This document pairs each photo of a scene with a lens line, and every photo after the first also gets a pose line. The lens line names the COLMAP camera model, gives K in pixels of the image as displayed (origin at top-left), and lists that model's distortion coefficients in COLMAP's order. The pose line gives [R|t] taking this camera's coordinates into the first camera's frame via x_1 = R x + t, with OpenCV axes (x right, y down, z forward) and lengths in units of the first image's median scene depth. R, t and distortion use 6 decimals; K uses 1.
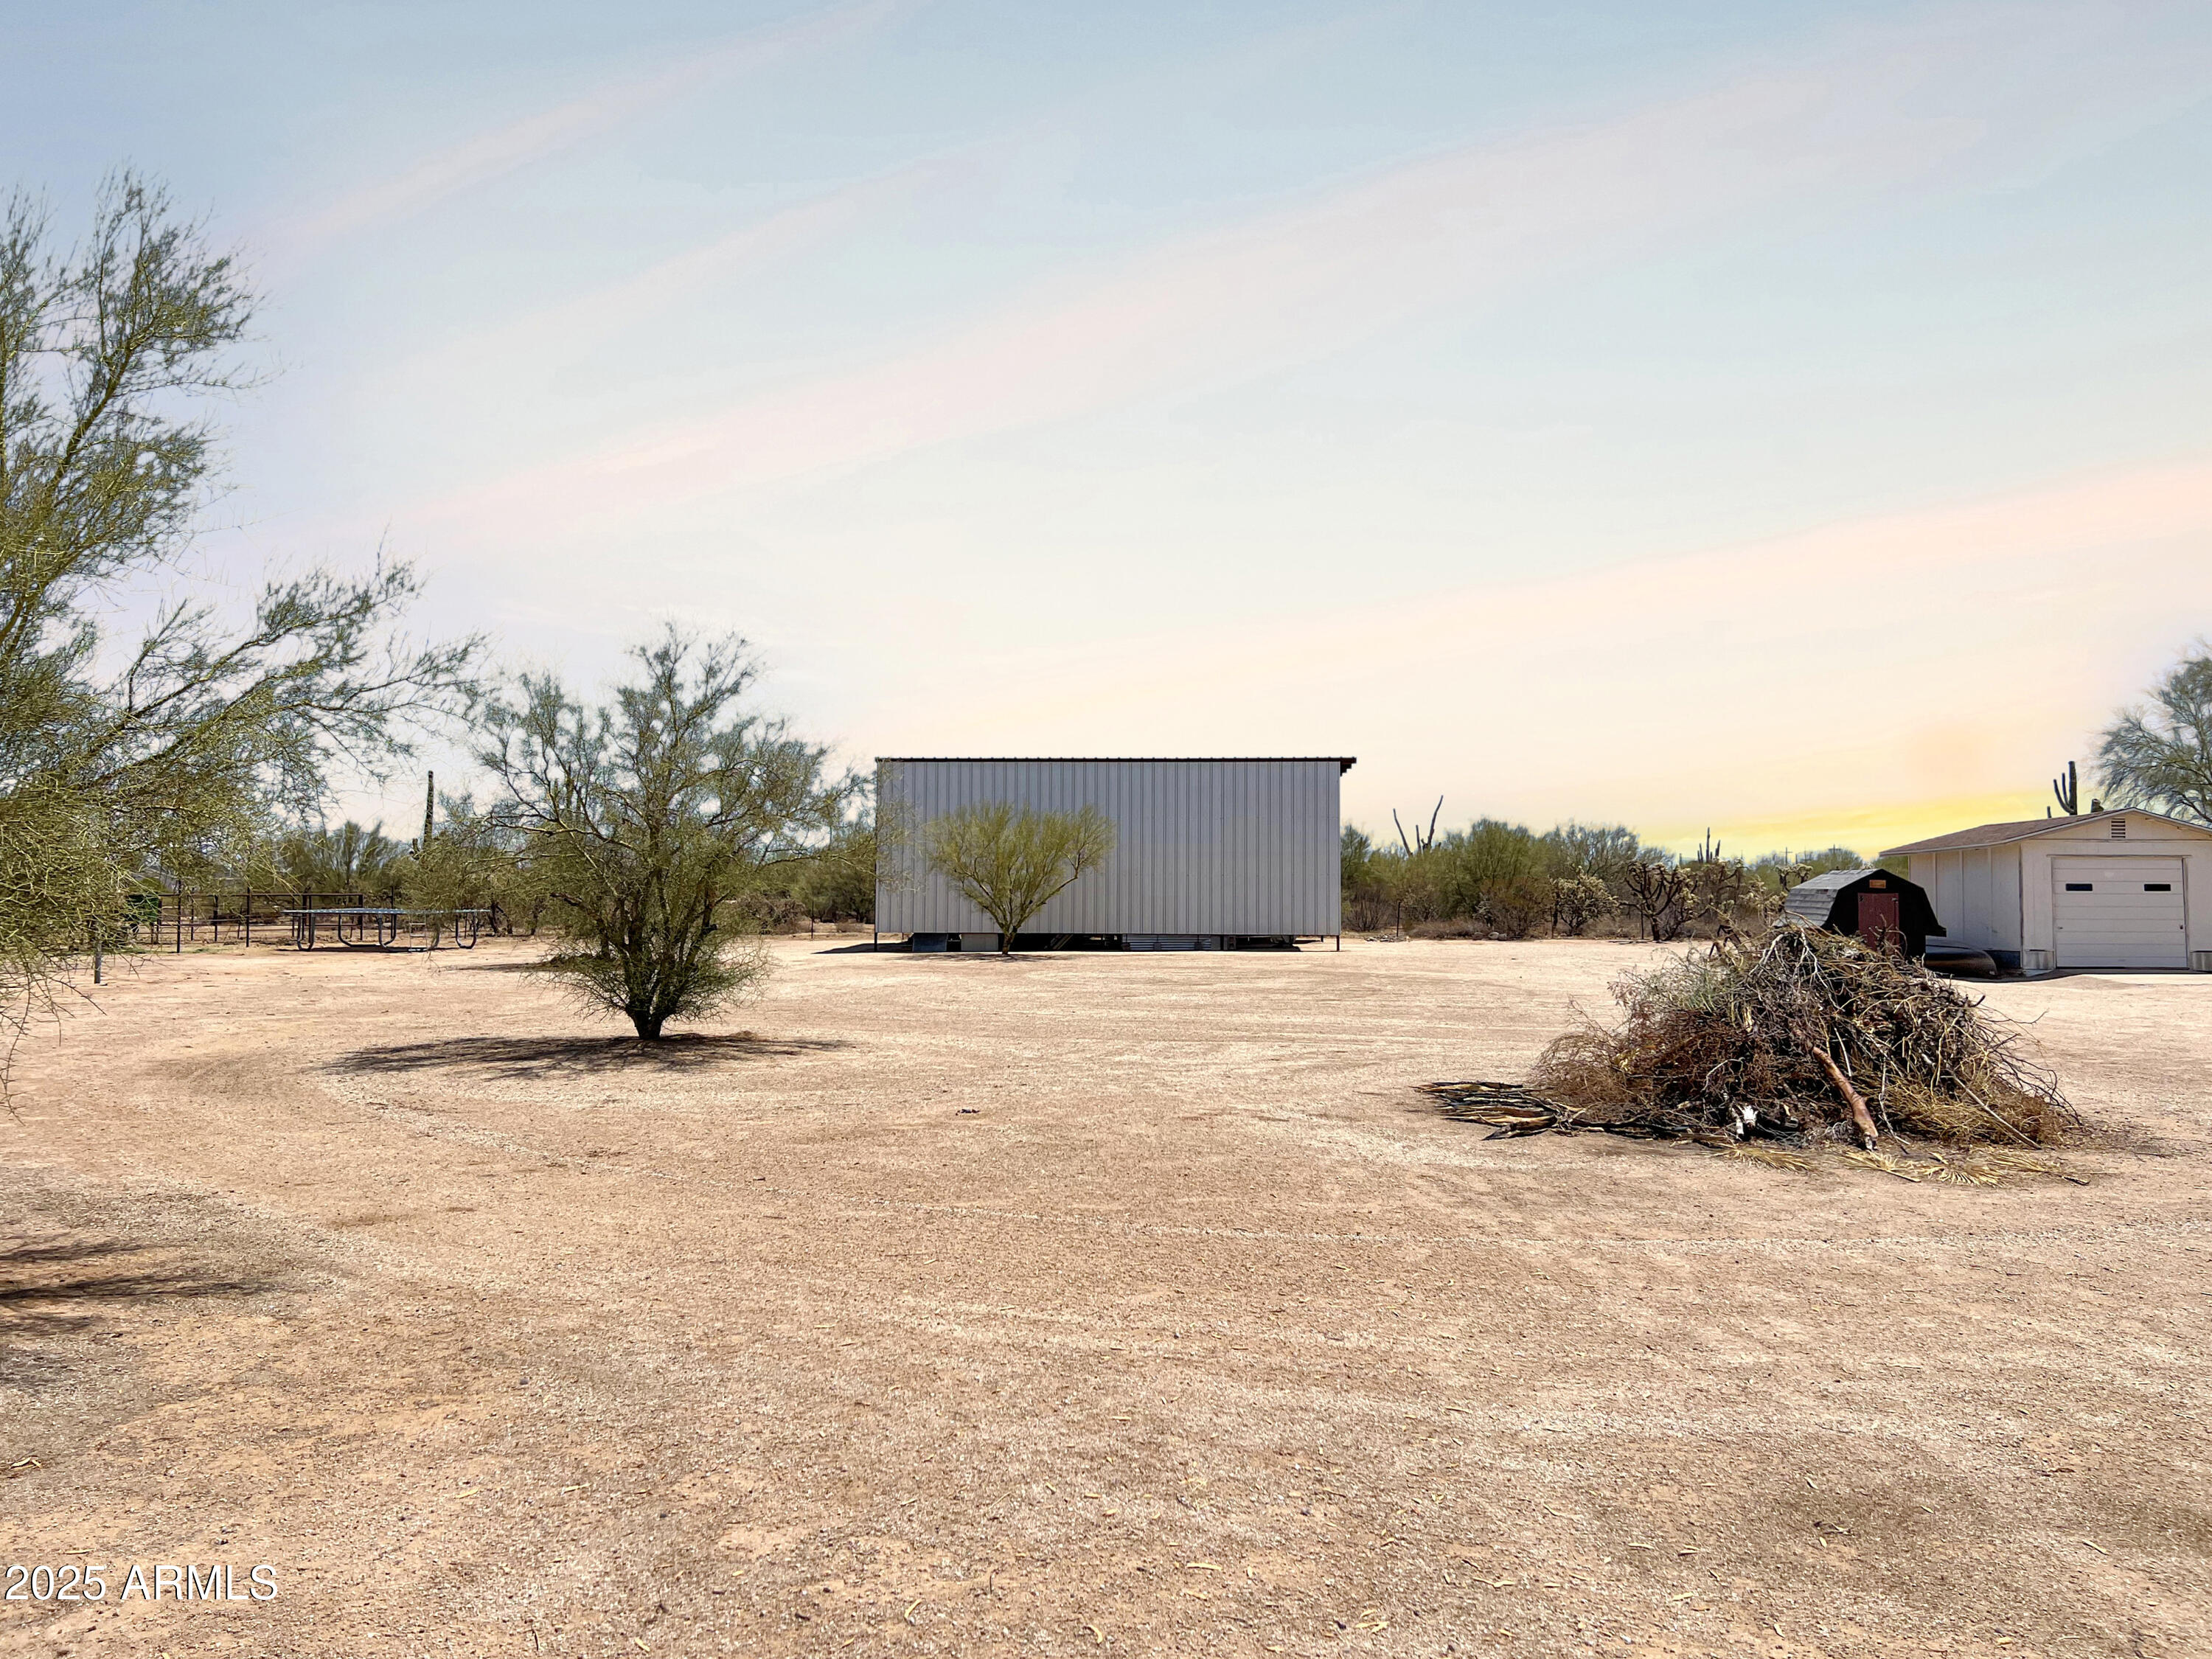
lens RADIAL K [[1678.4, 0, 1117.0], [0, 1678.4, 843.1], [0, 0, 1]] dist [0.089663, -0.100772]
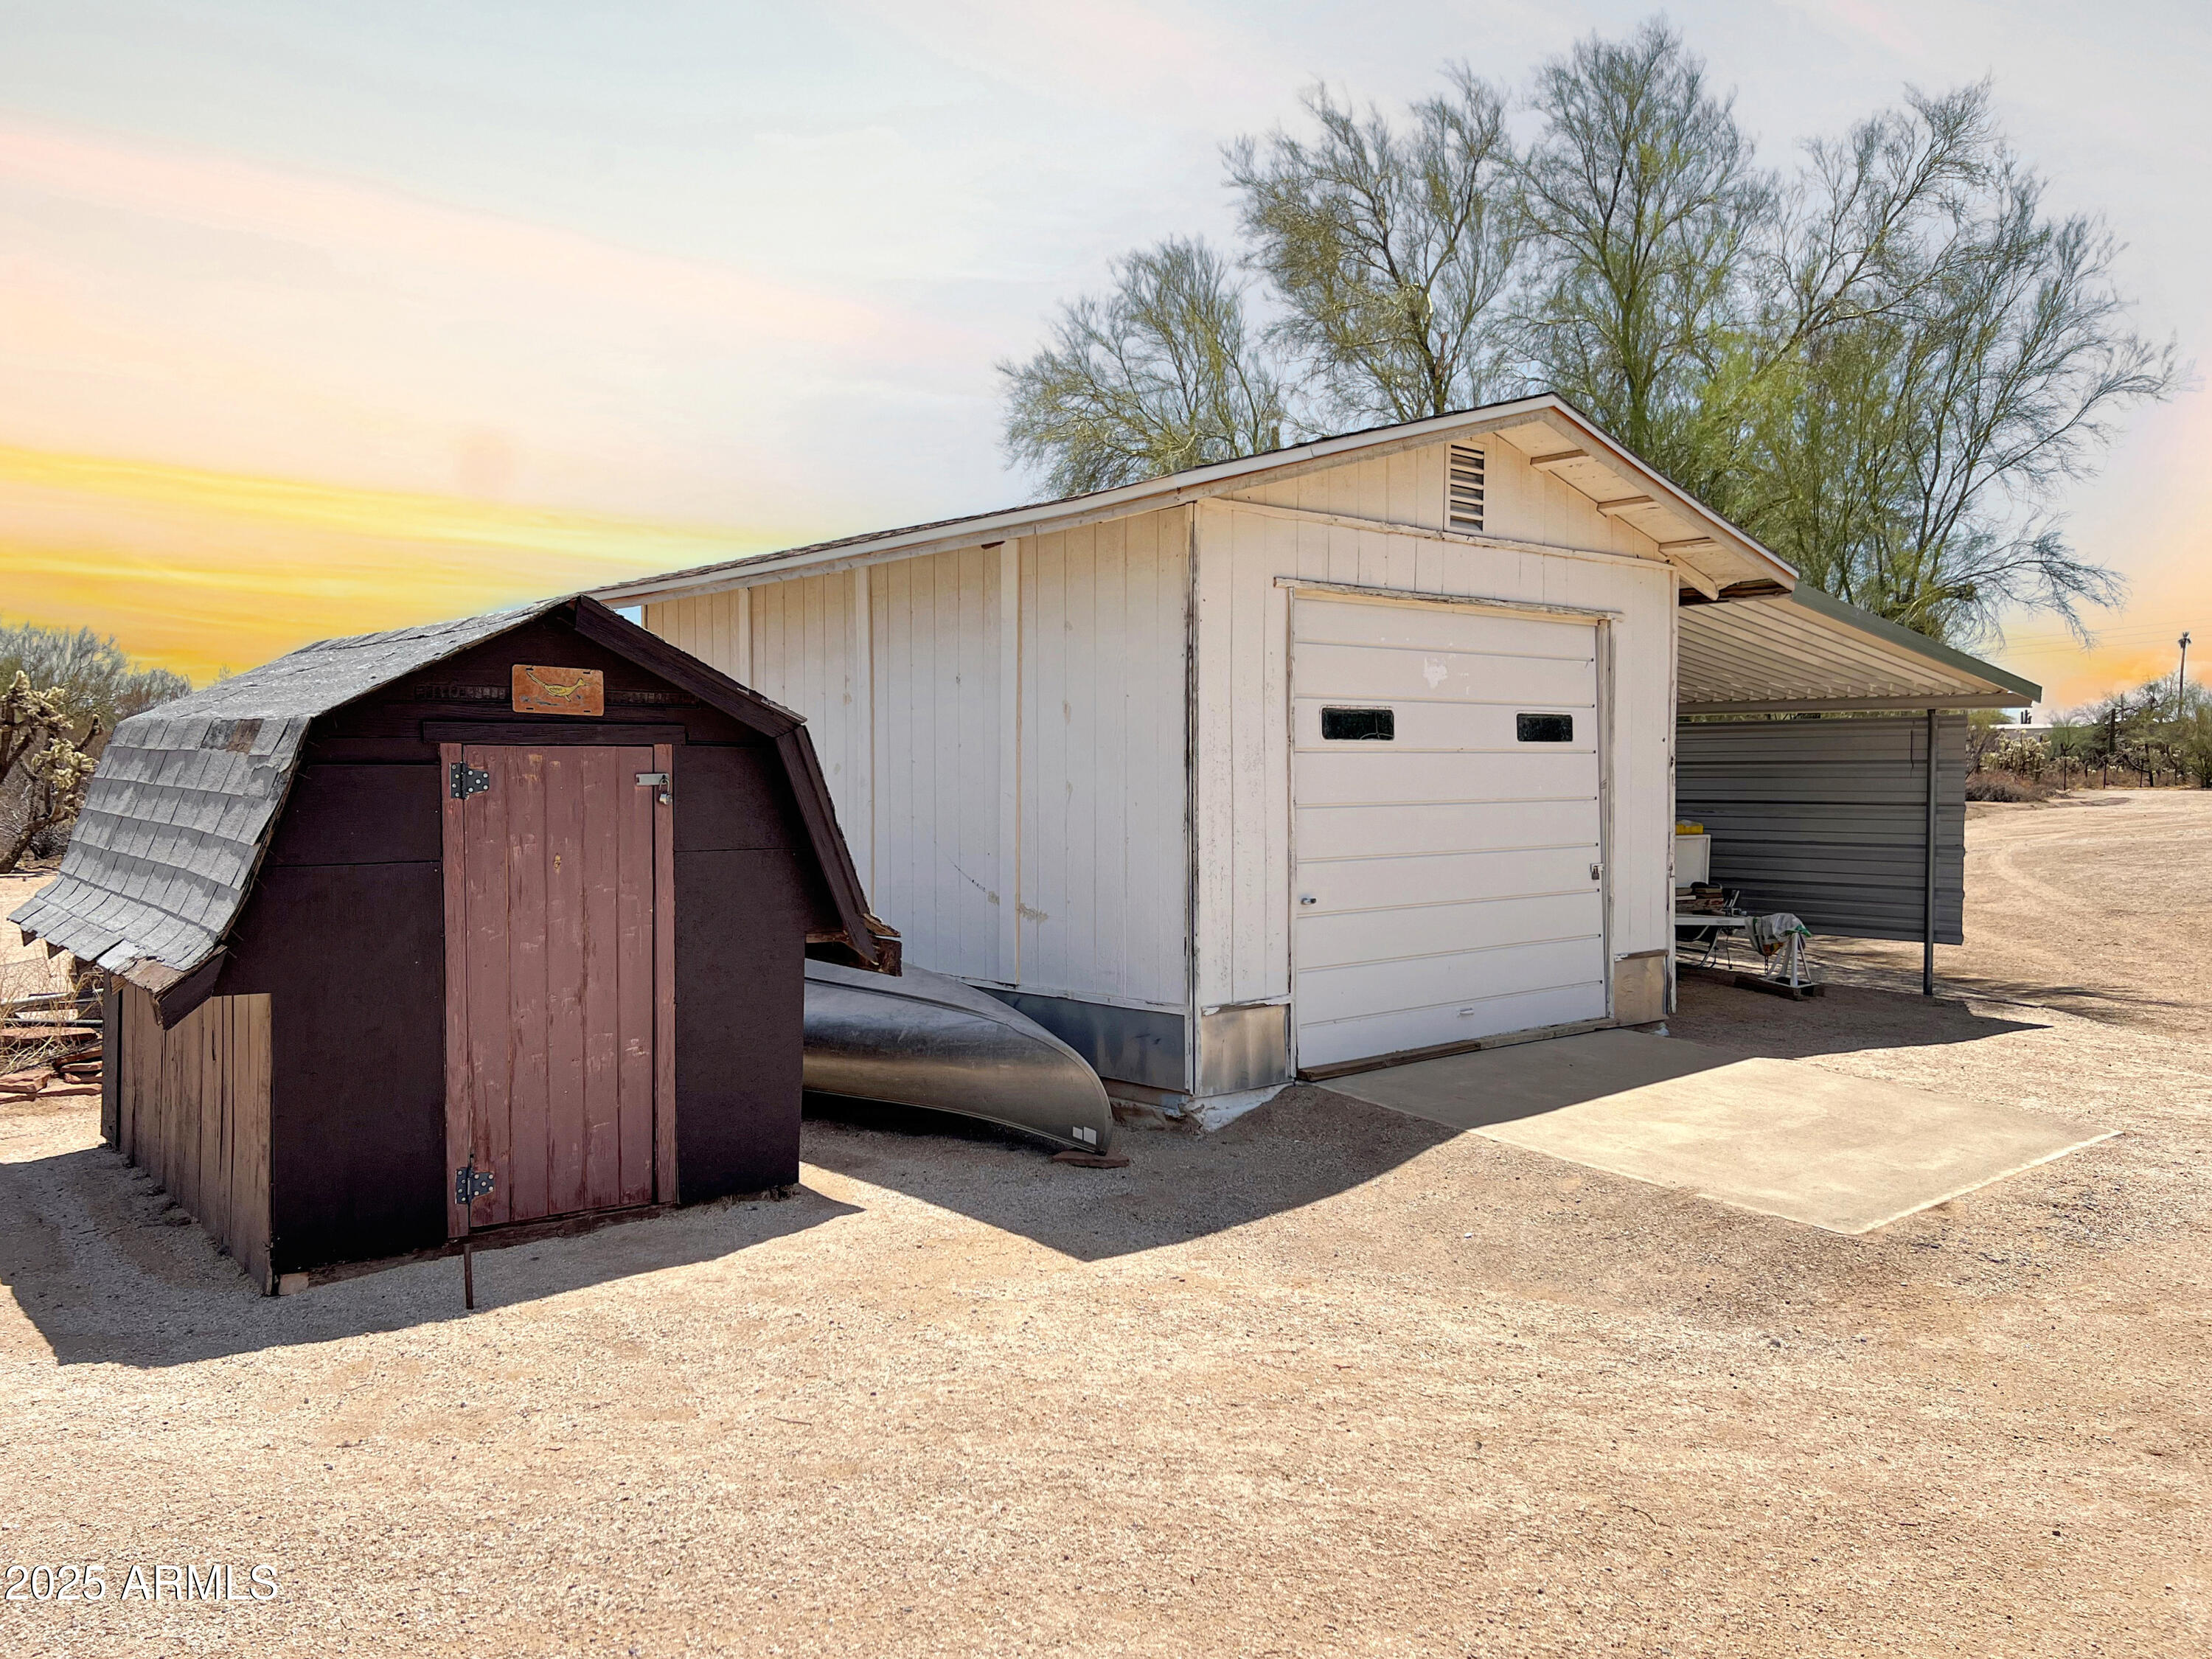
lens RADIAL K [[1678.4, 0, 1117.0], [0, 1678.4, 843.1], [0, 0, 1]] dist [0.089663, -0.100772]
pose [[0.720714, -0.034526, 0.692372, 0.376492], [-0.023411, 0.996977, 0.074085, 0.025837], [-0.692837, -0.069603, 0.717727, 0.854254]]
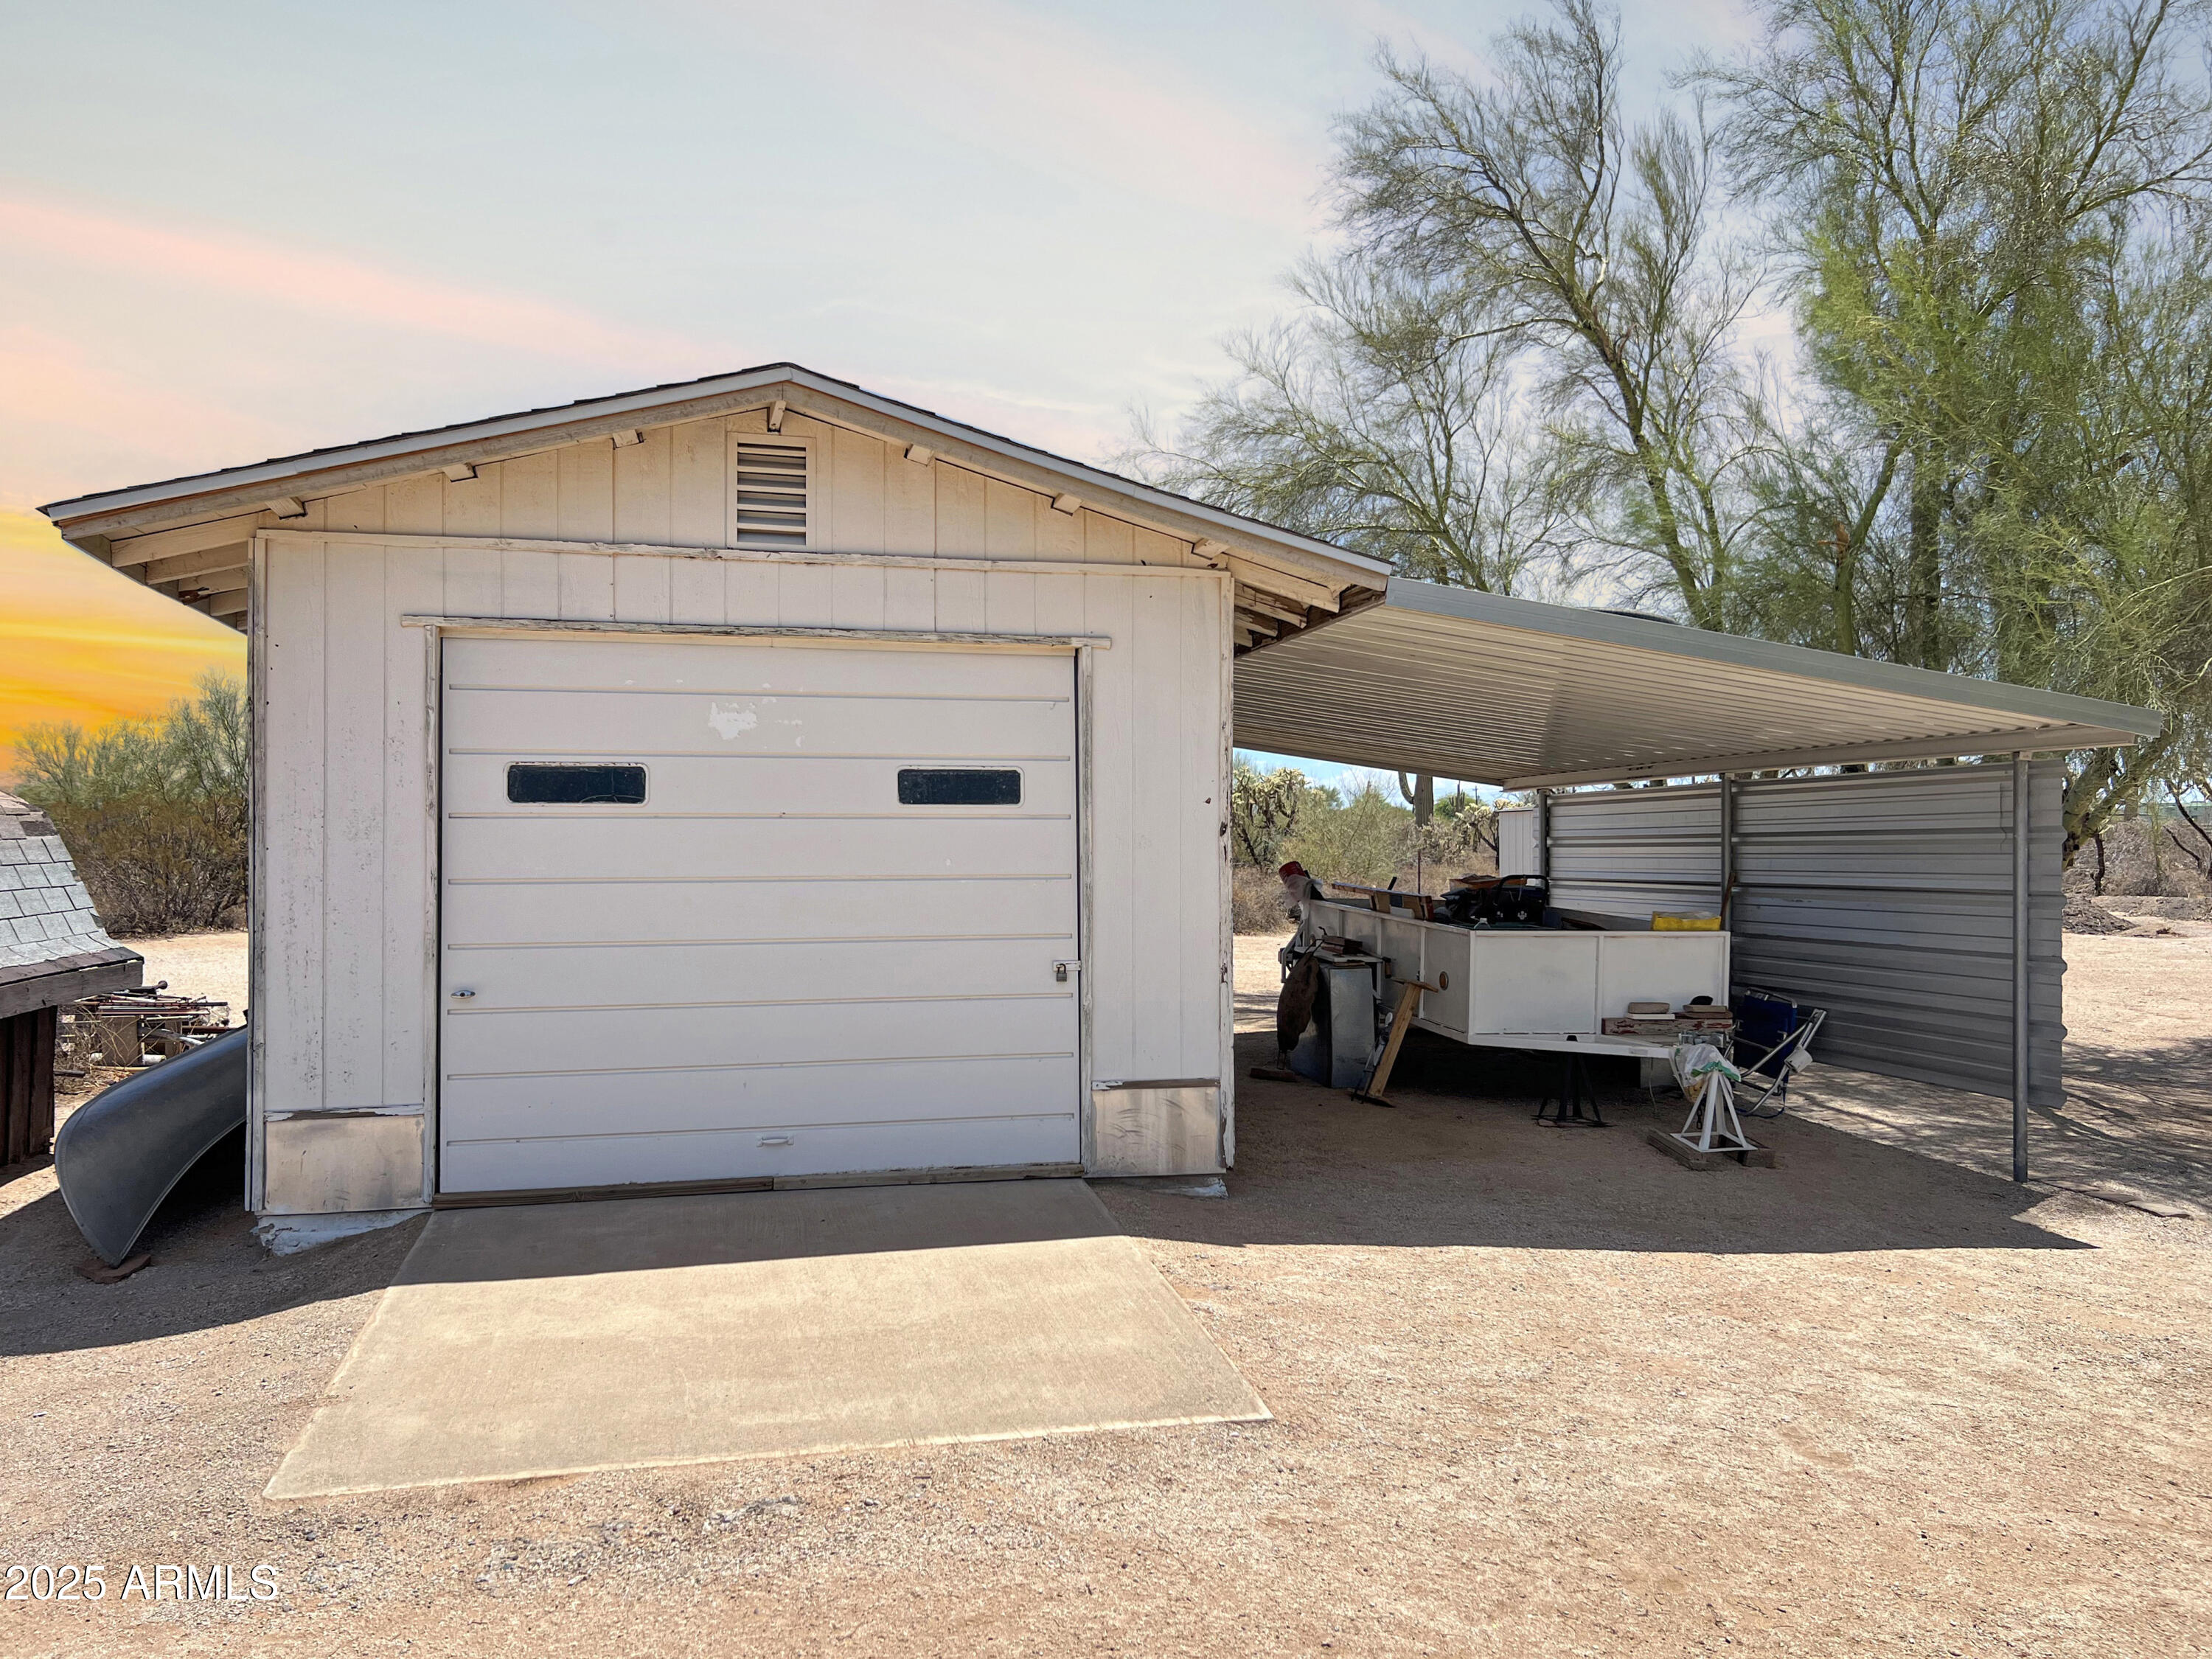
lens RADIAL K [[1678.4, 0, 1117.0], [0, 1678.4, 843.1], [0, 0, 1]] dist [0.089663, -0.100772]
pose [[0.964423, -0.003550, 0.264339, 0.571310], [-0.006292, 0.999318, 0.036375, 0.025200], [-0.264288, -0.036744, 0.963744, 0.793652]]
